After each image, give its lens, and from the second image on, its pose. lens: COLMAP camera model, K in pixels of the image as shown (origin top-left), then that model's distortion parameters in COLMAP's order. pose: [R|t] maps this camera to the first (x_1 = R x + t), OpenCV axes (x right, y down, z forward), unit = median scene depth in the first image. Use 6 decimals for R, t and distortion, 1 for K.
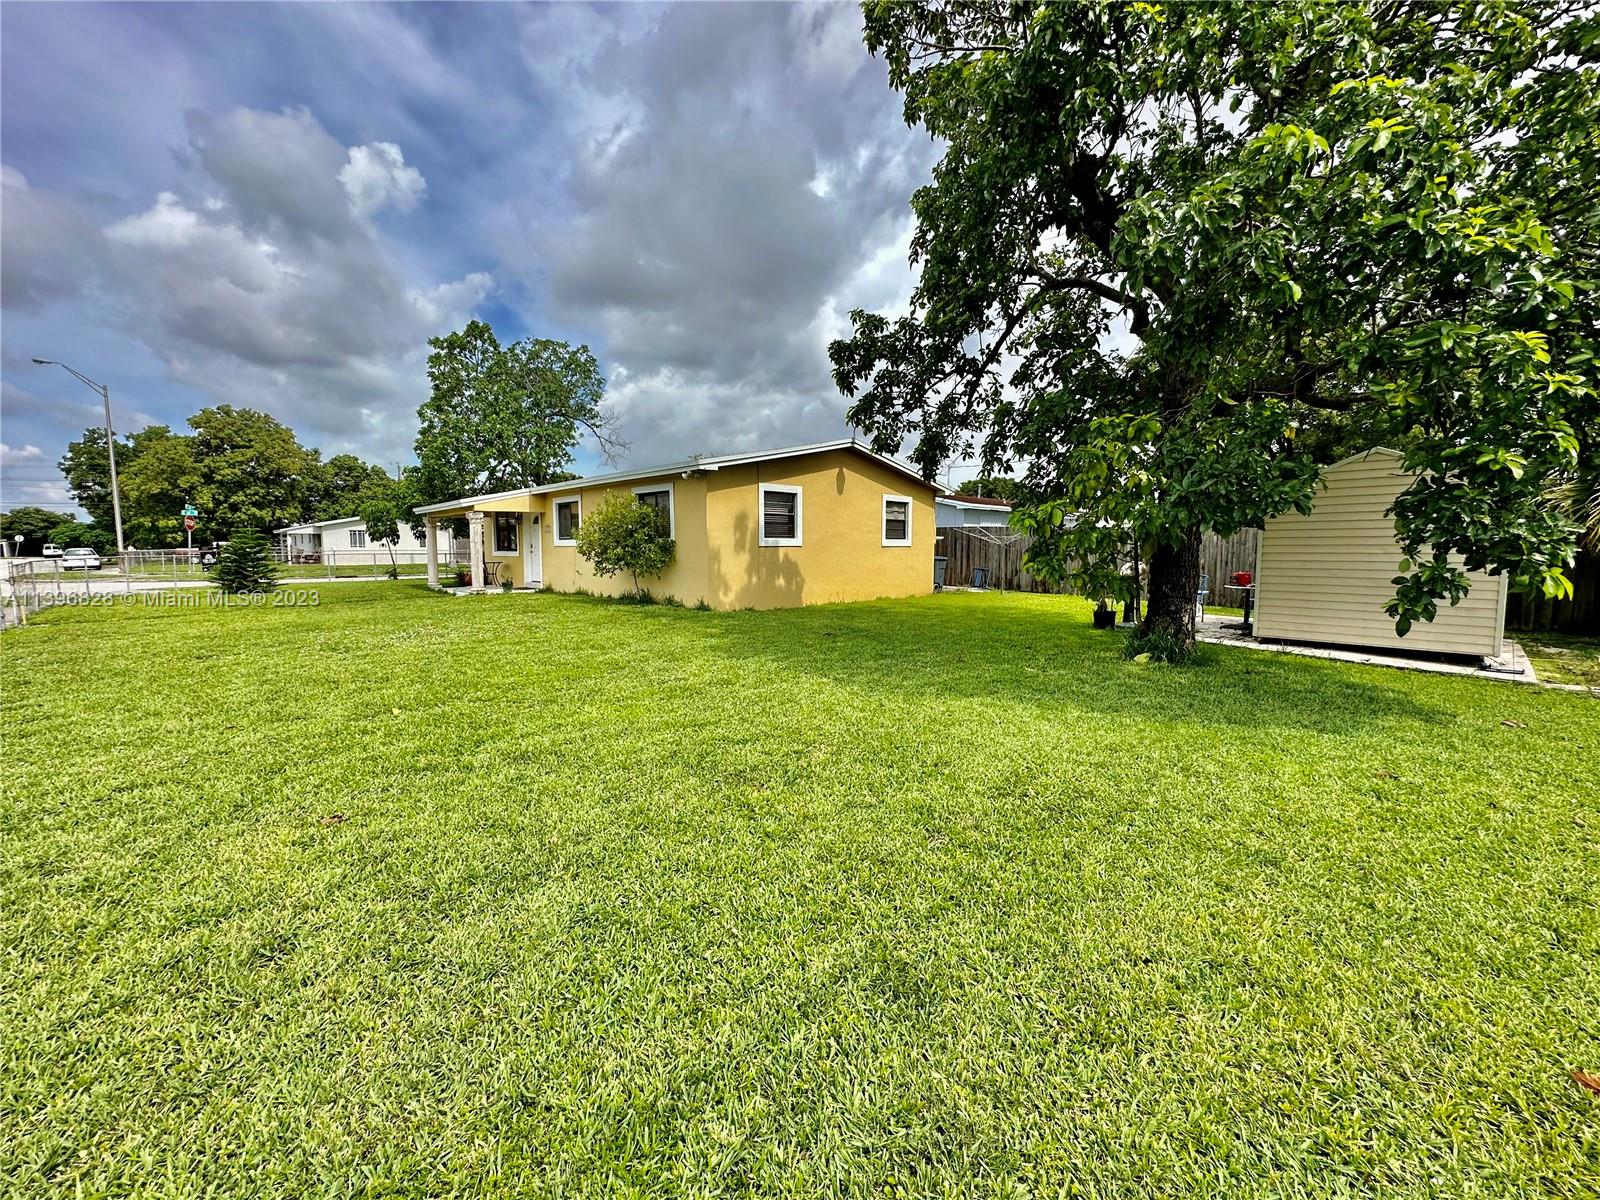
lens RADIAL K [[643.5, 0, 804.1], [0, 643.5, 605.9], [0, 0, 1]] dist [0.000103, 0.000047]
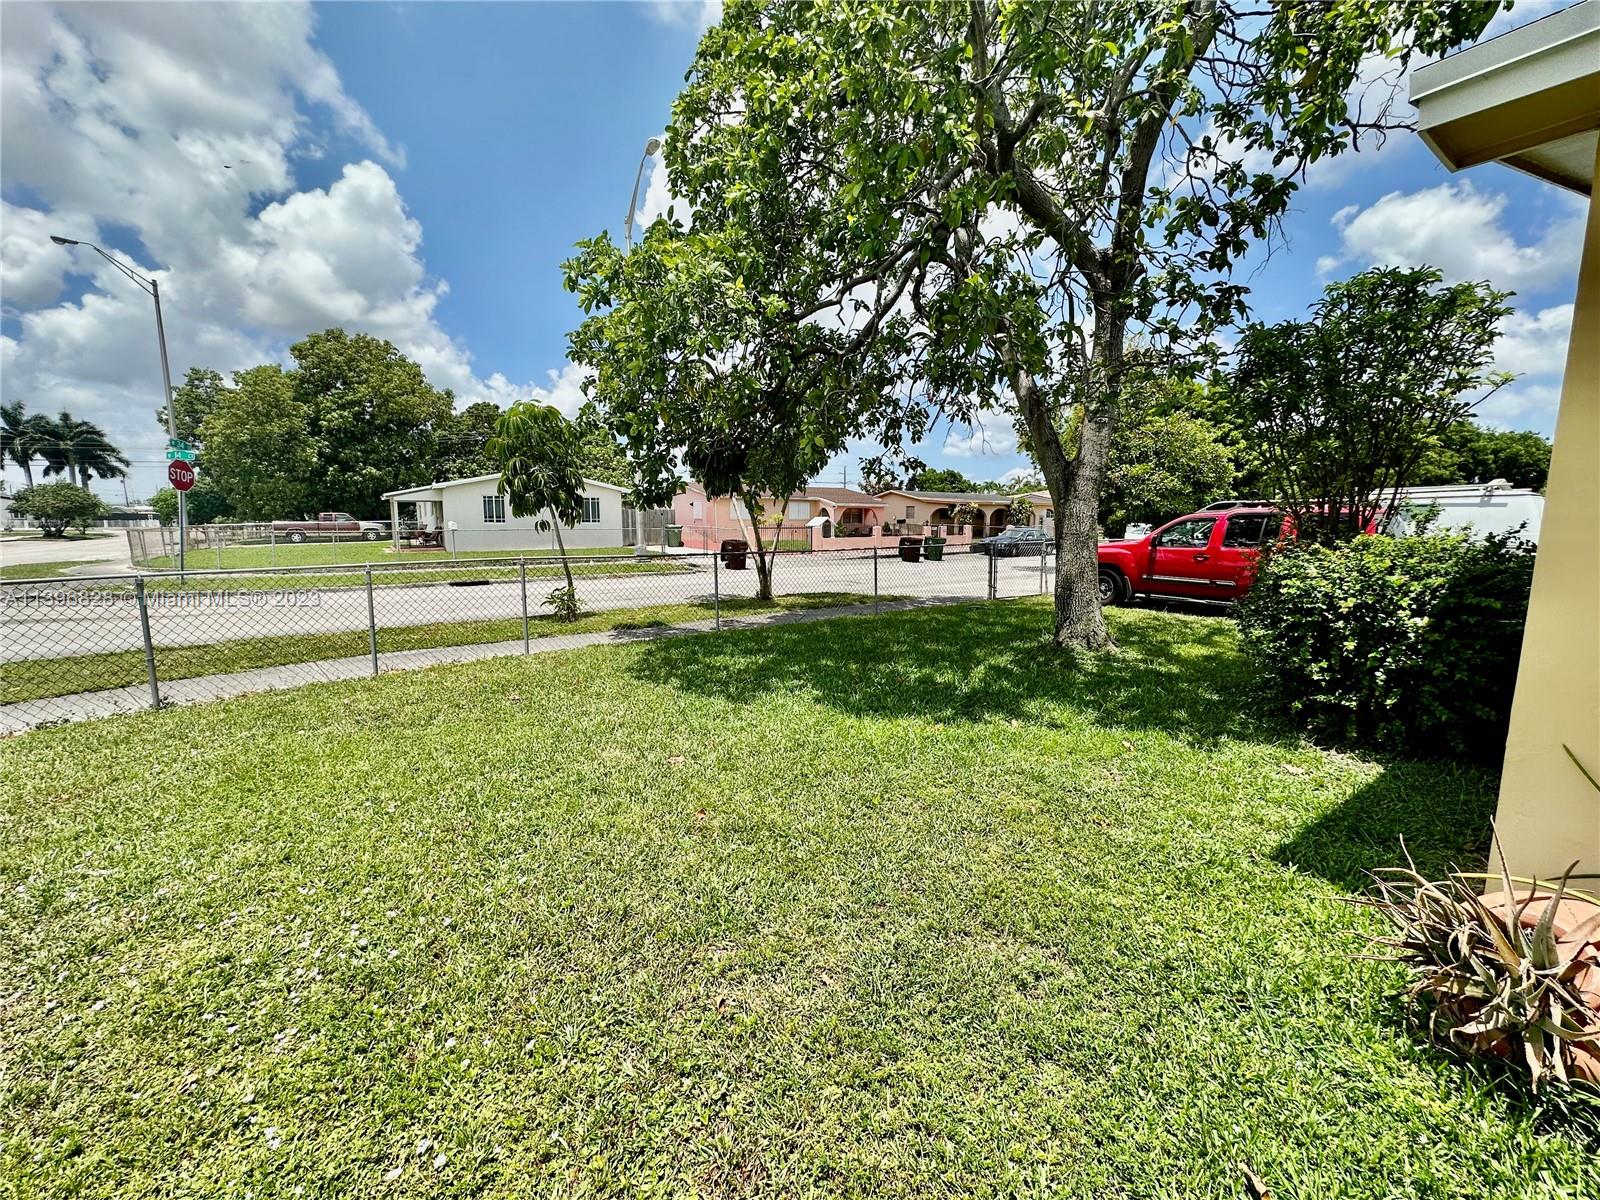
lens RADIAL K [[643.5, 0, 804.1], [0, 643.5, 605.9], [0, 0, 1]] dist [0.000103, 0.000047]
pose [[0.985693, 0.025544, -0.166602, -0.245408], [-0.017523, 0.998623, 0.049440, -0.038442], [0.167636, -0.045814, 0.984784, 0.361909]]
